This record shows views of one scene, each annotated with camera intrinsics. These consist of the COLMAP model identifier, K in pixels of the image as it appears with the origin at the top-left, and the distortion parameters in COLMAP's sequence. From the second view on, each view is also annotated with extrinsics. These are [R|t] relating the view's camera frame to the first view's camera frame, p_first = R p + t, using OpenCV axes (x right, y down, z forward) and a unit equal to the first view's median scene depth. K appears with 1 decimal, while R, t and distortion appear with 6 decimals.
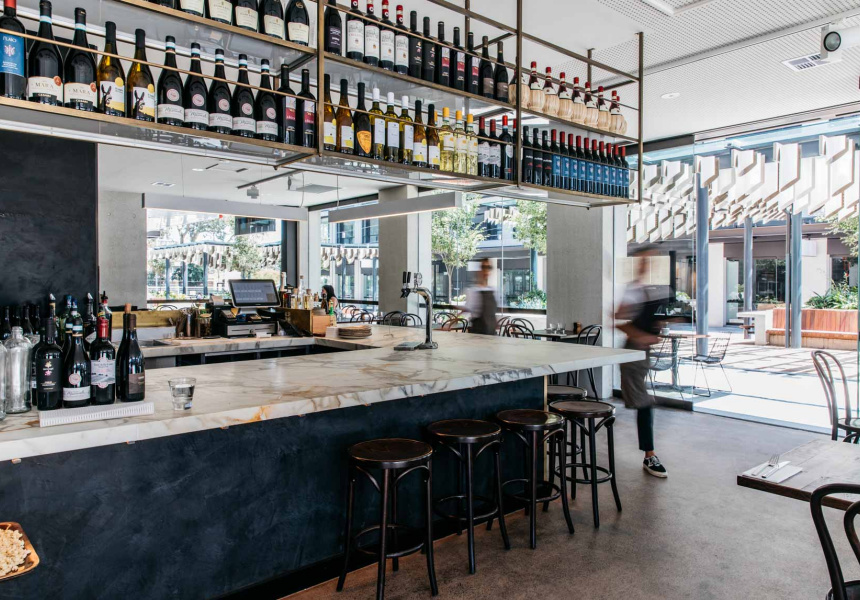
lens RADIAL K [[617.3, 0, 440.2], [0, 617.3, 286.1], [0, 0, 1]] dist [0.011205, -0.001820]
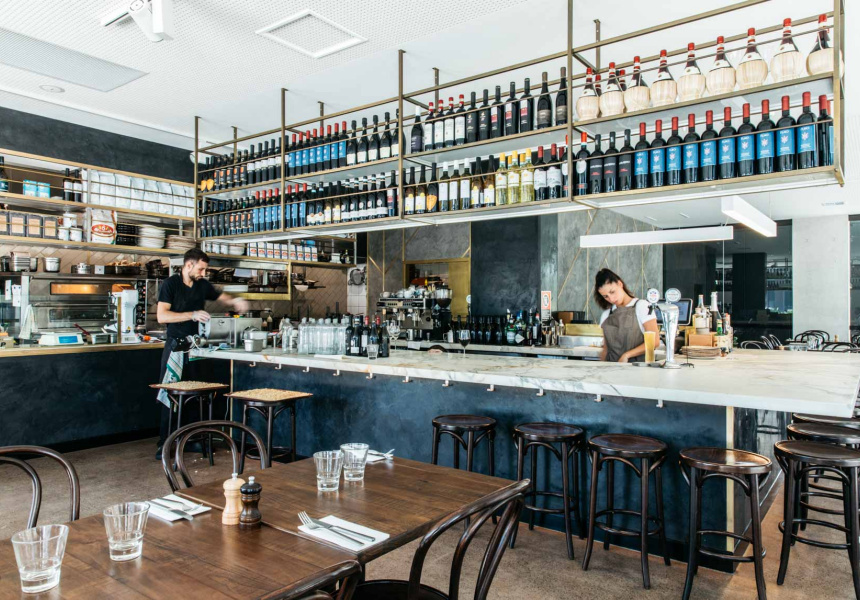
lens RADIAL K [[599.0, 0, 413.1], [0, 599.0, 301.9], [0, 0, 1]] dist [-0.000435, -0.001063]
pose [[0.186225, -0.009358, -0.982462, 1.237165], [-0.014556, 0.999819, -0.012282, 0.023812], [0.982399, 0.016588, 0.186055, 0.666636]]
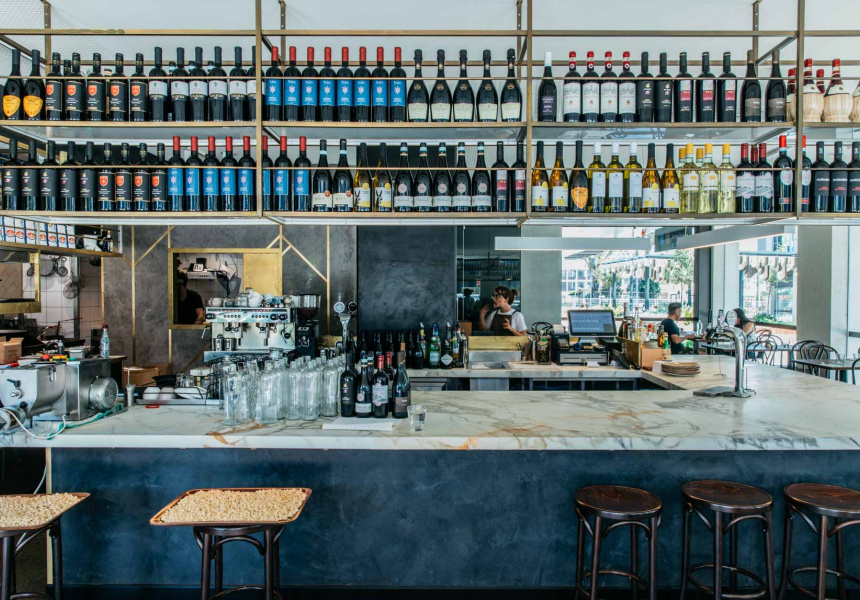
lens RADIAL K [[625.0, 0, 431.2], [0, 625.0, 304.3], [0, 0, 1]] dist [-0.001440, -0.004411]
pose [[0.745595, 0.014265, -0.666246, 0.378702], [-0.005107, 0.999864, 0.015693, -0.067061], [0.666379, -0.008298, 0.745567, 0.047455]]
